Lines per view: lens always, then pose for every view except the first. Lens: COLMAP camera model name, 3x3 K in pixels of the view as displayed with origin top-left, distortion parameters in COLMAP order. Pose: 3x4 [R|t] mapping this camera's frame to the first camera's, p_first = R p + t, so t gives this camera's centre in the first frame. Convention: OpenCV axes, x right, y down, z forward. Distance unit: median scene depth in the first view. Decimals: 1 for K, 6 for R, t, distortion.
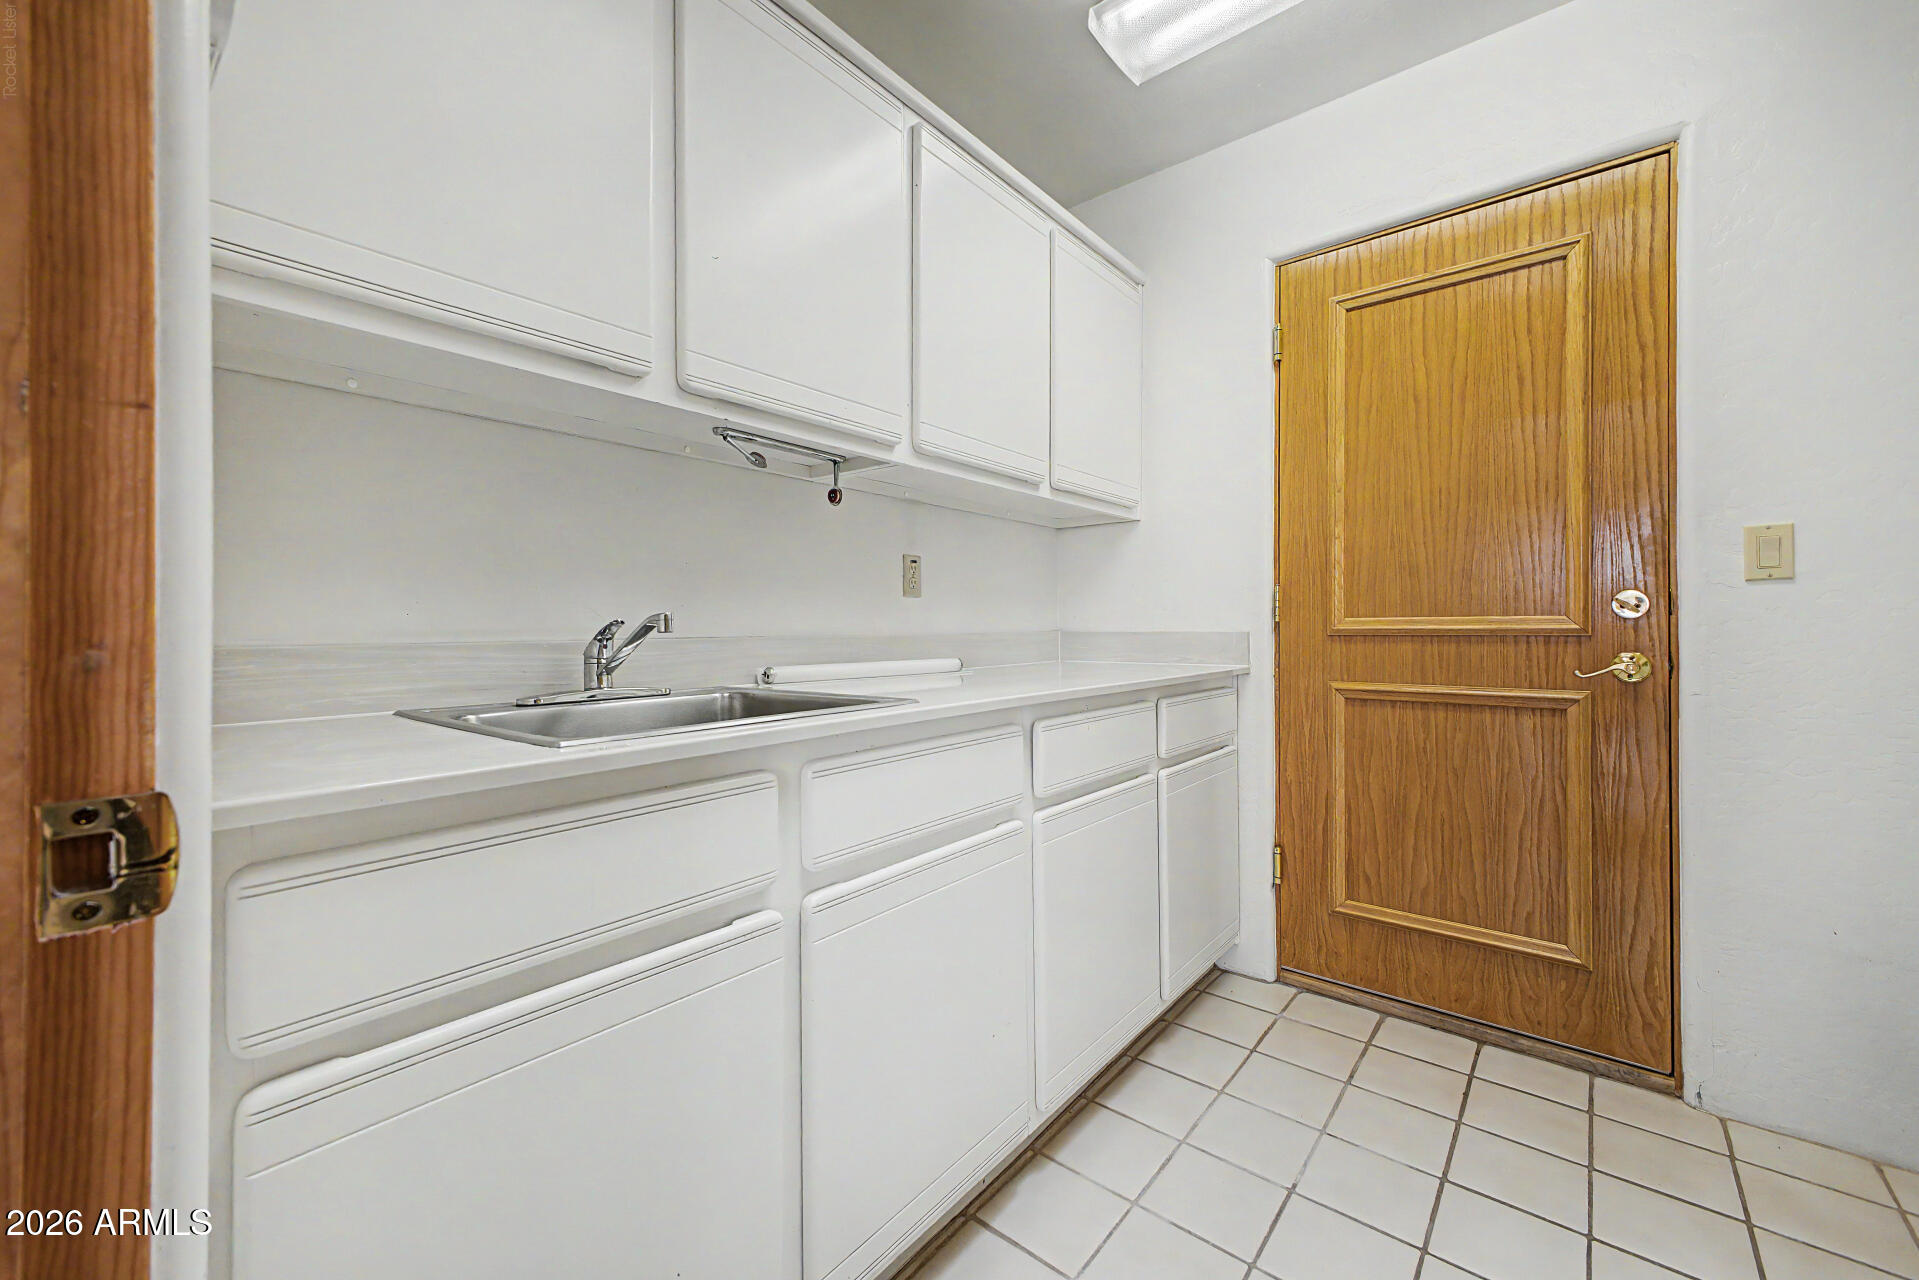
lens RADIAL K [[771.9, 0, 958.2], [0, 771.9, 631.9], [0, 0, 1]] dist [-0.000879, -0.000102]
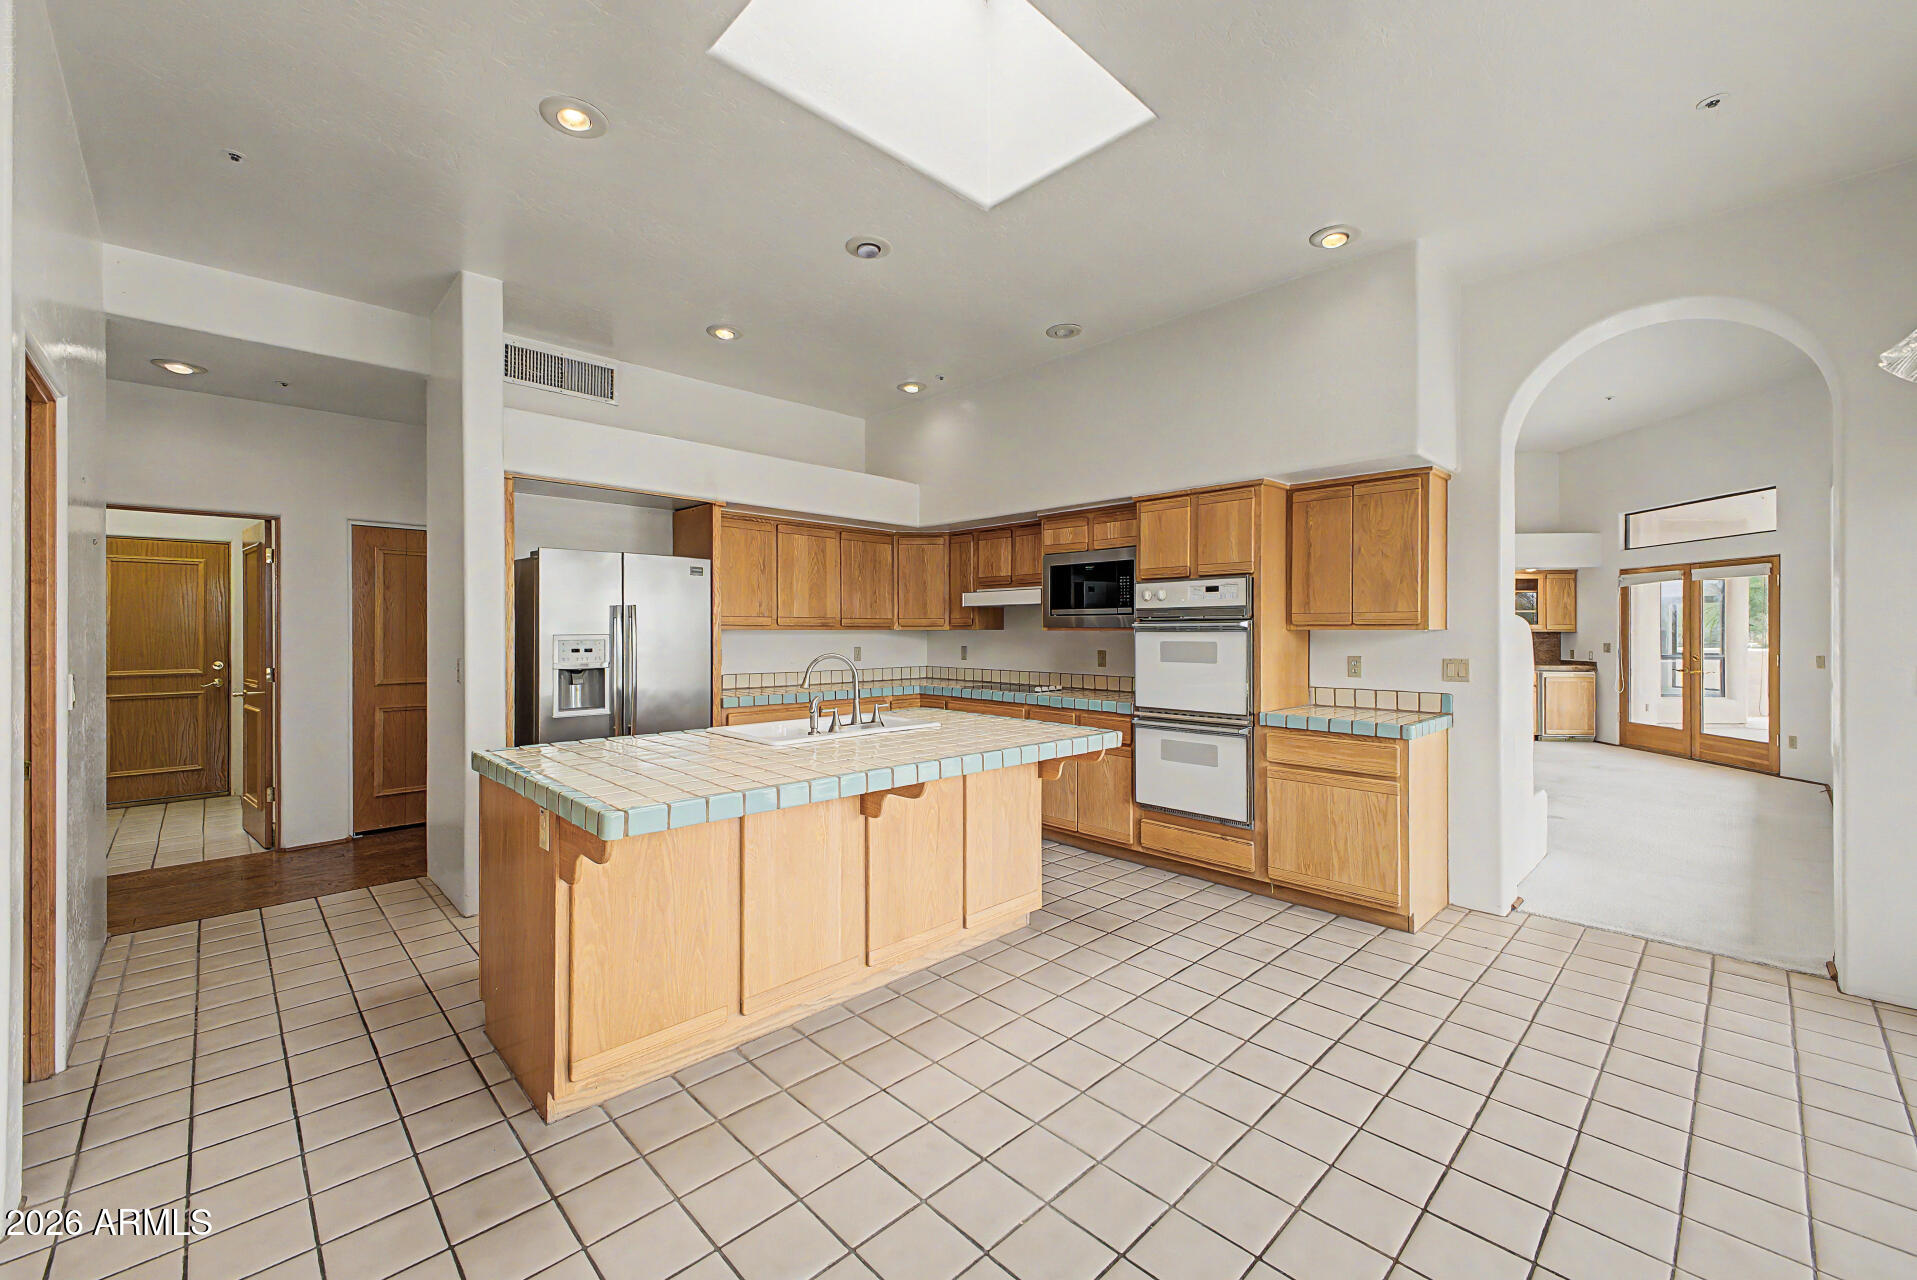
lens RADIAL K [[779.7, 0, 956.6], [0, 779.7, 628.1], [0, 0, 1]] dist [0.009356, -0.000212]
pose [[0.083449, 0.006520, 0.996491, -2.290442], [-0.007224, 0.999956, -0.005938, -0.195536], [-0.996486, -0.006703, 0.083492, -2.512248]]
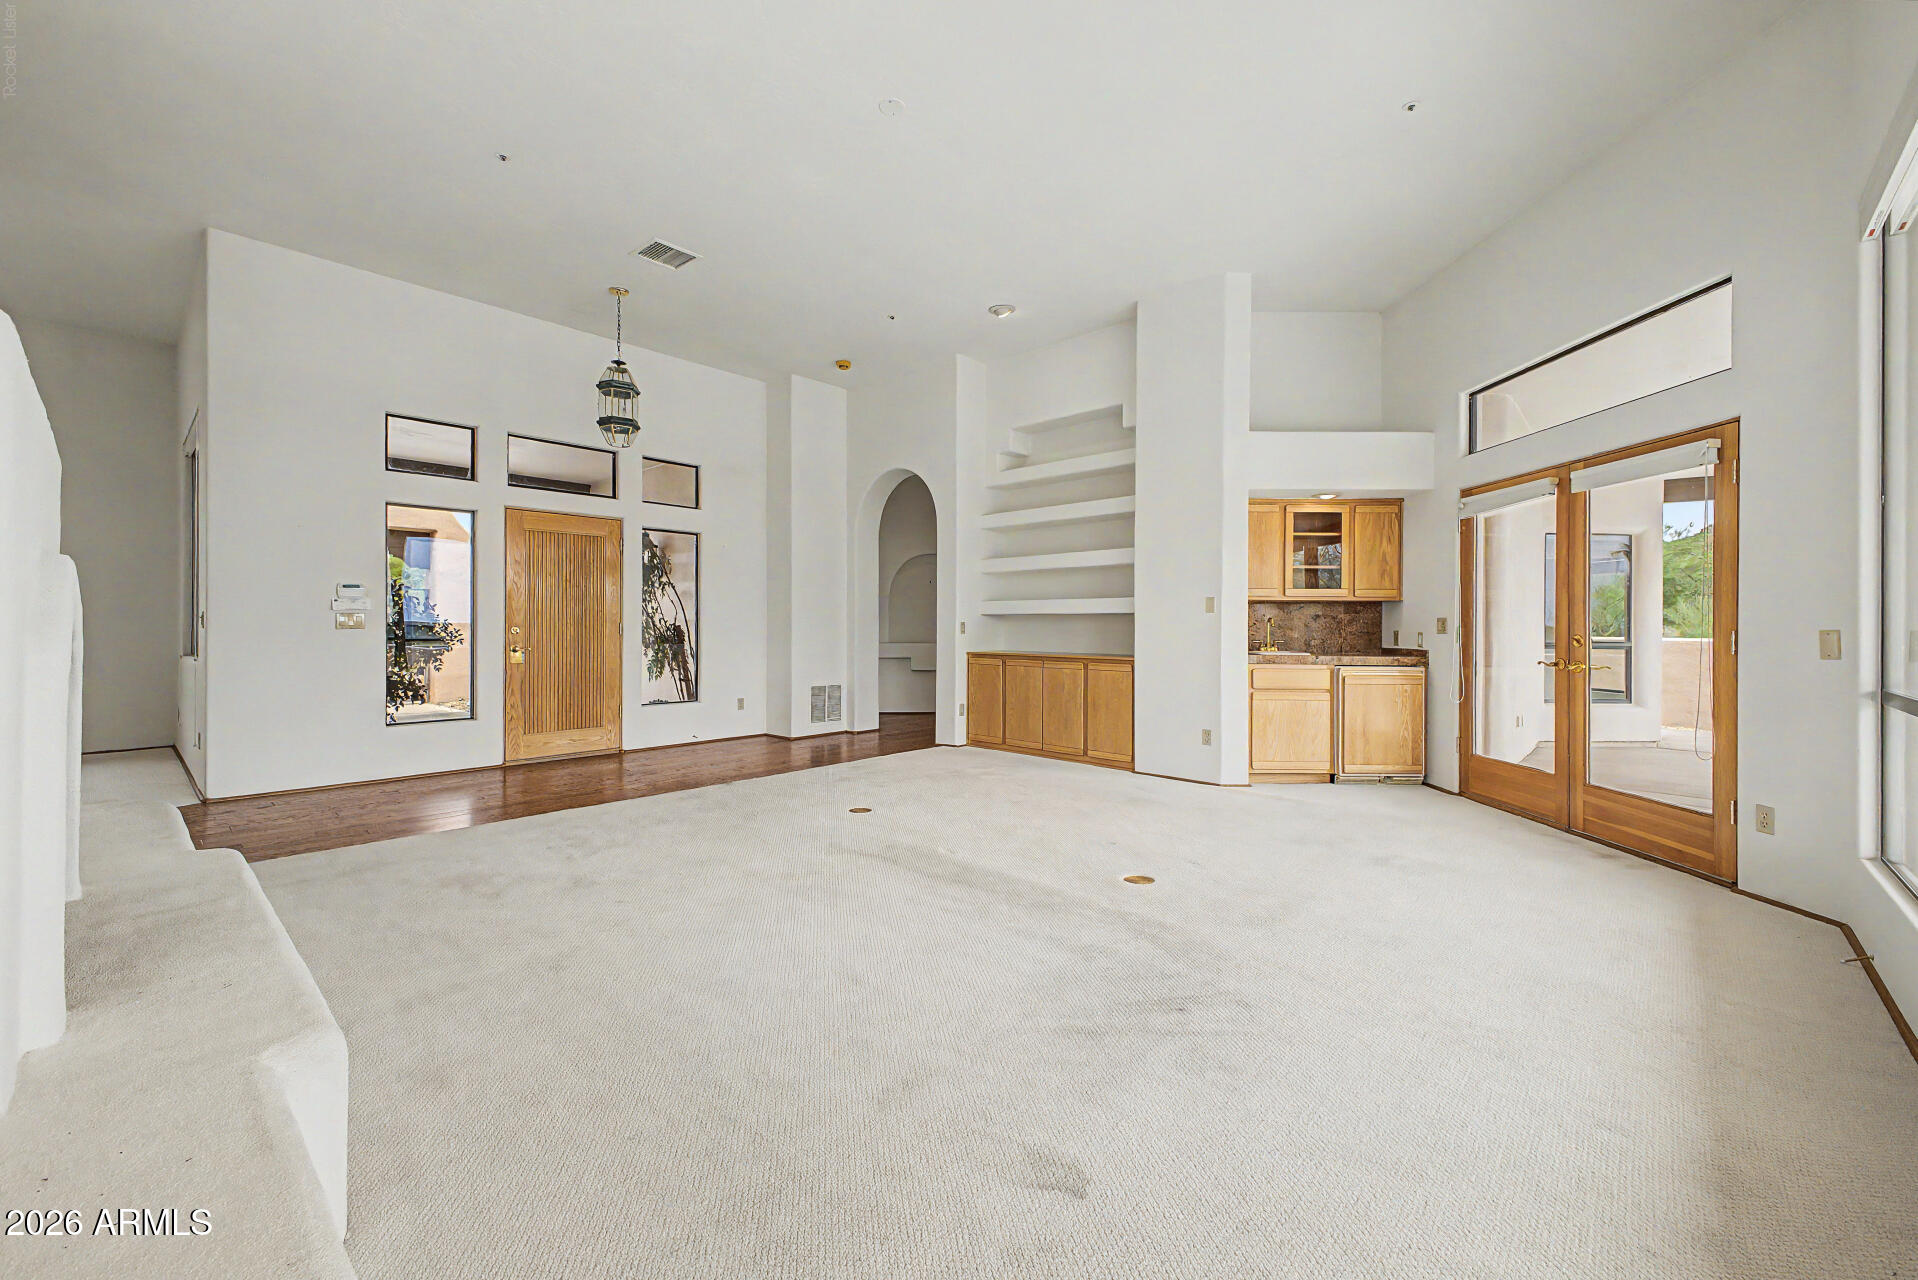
lens RADIAL K [[771.5, 0, 957.7], [0, 771.5, 631.9], [0, 0, 1]] dist [-0.000879, -0.000102]
pose [[0.027414, -0.004325, 0.999615, 0.138128], [-0.005183, 0.999977, 0.004469, -0.109078], [-0.999611, -0.005304, 0.027391, -4.520287]]
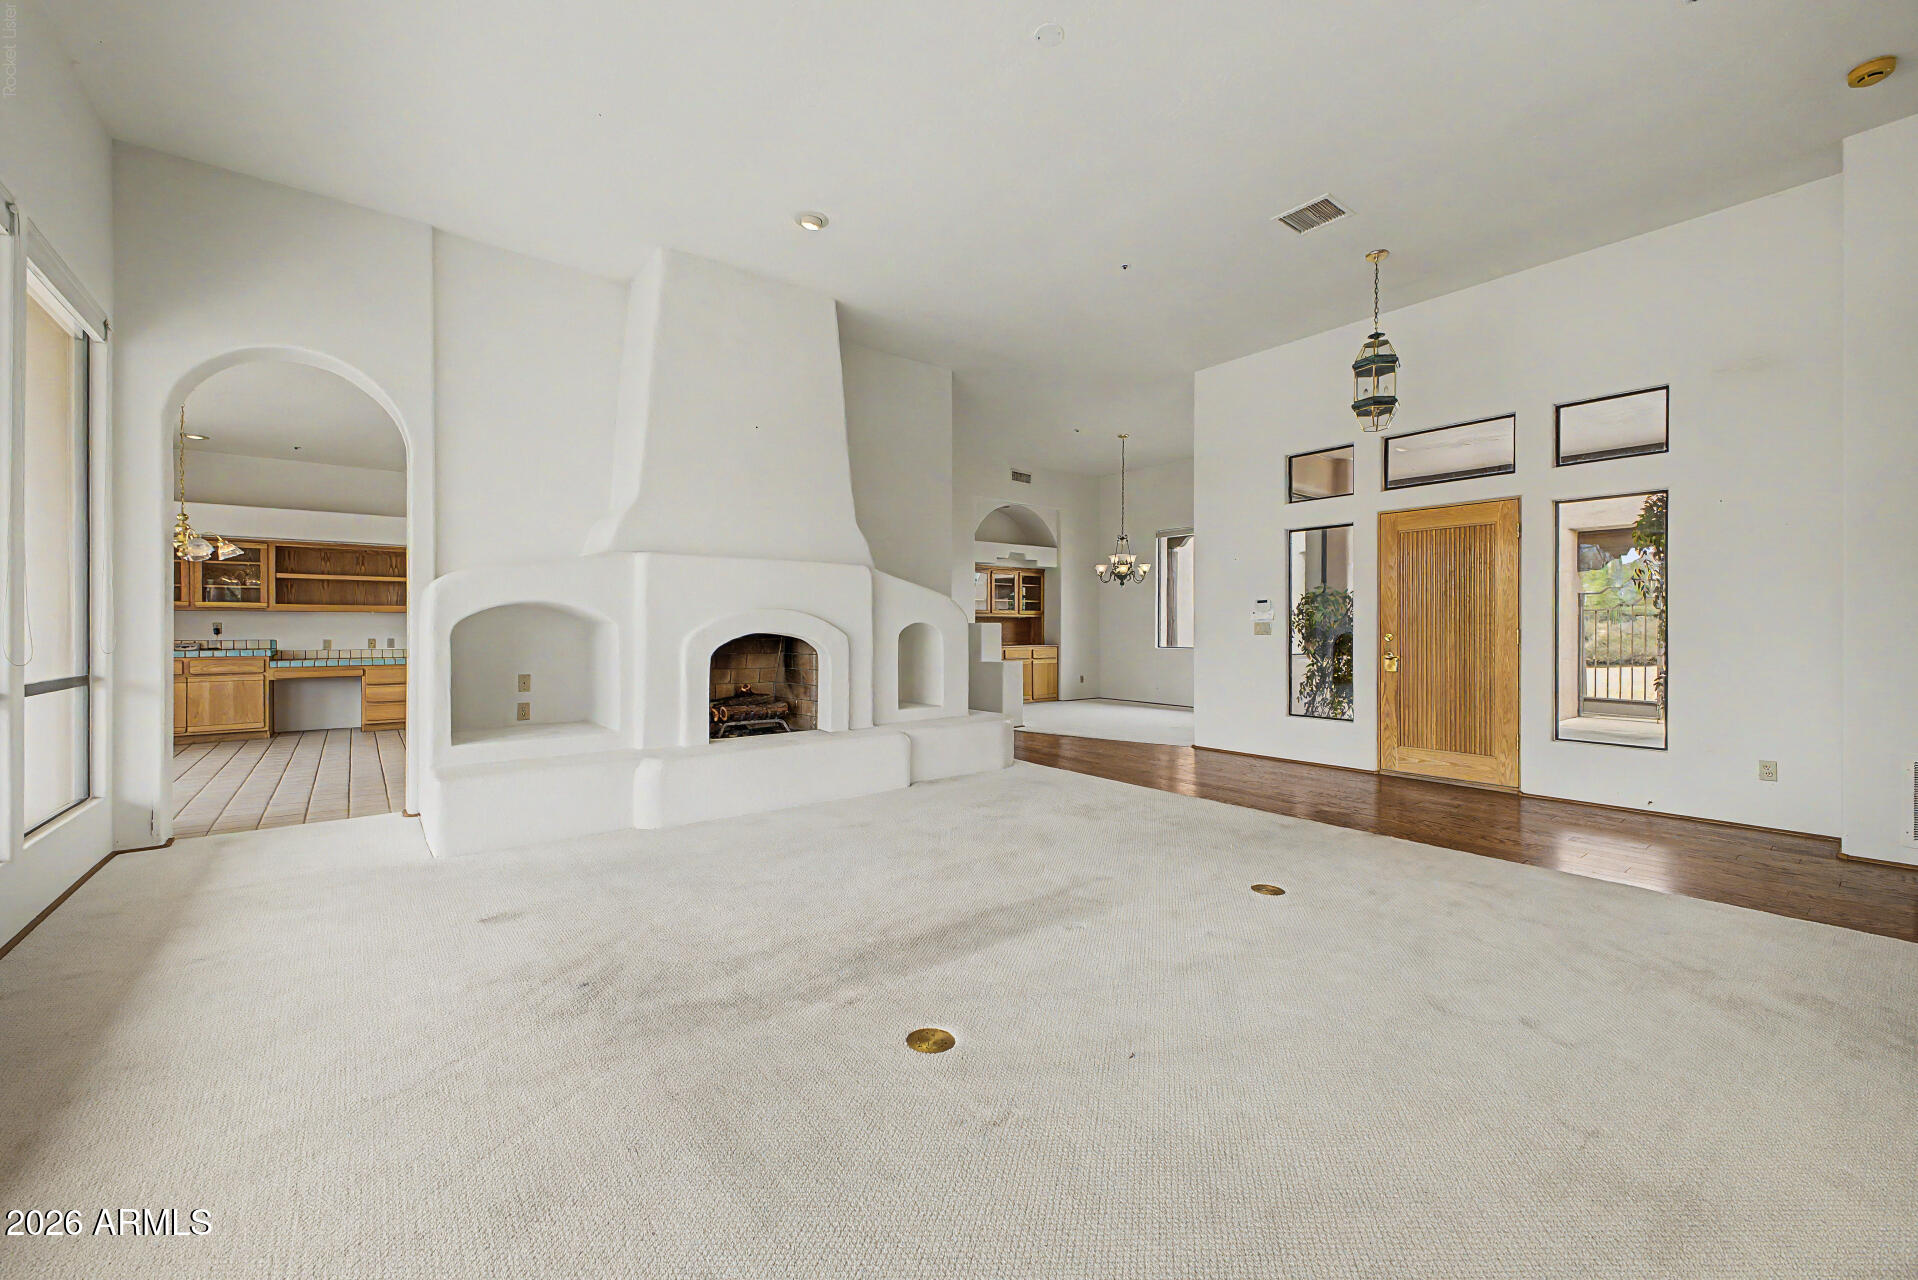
lens RADIAL K [[759.7, 0, 960.4], [0, 759.7, 632.1], [0, 0, 1]] dist [-0.000996, -0.000059]
pose [[0.982362, 0.006334, -0.186882, 2.290205], [-0.005442, 0.999971, 0.005285, -0.120567], [0.186910, -0.004175, 0.982368, -6.035451]]
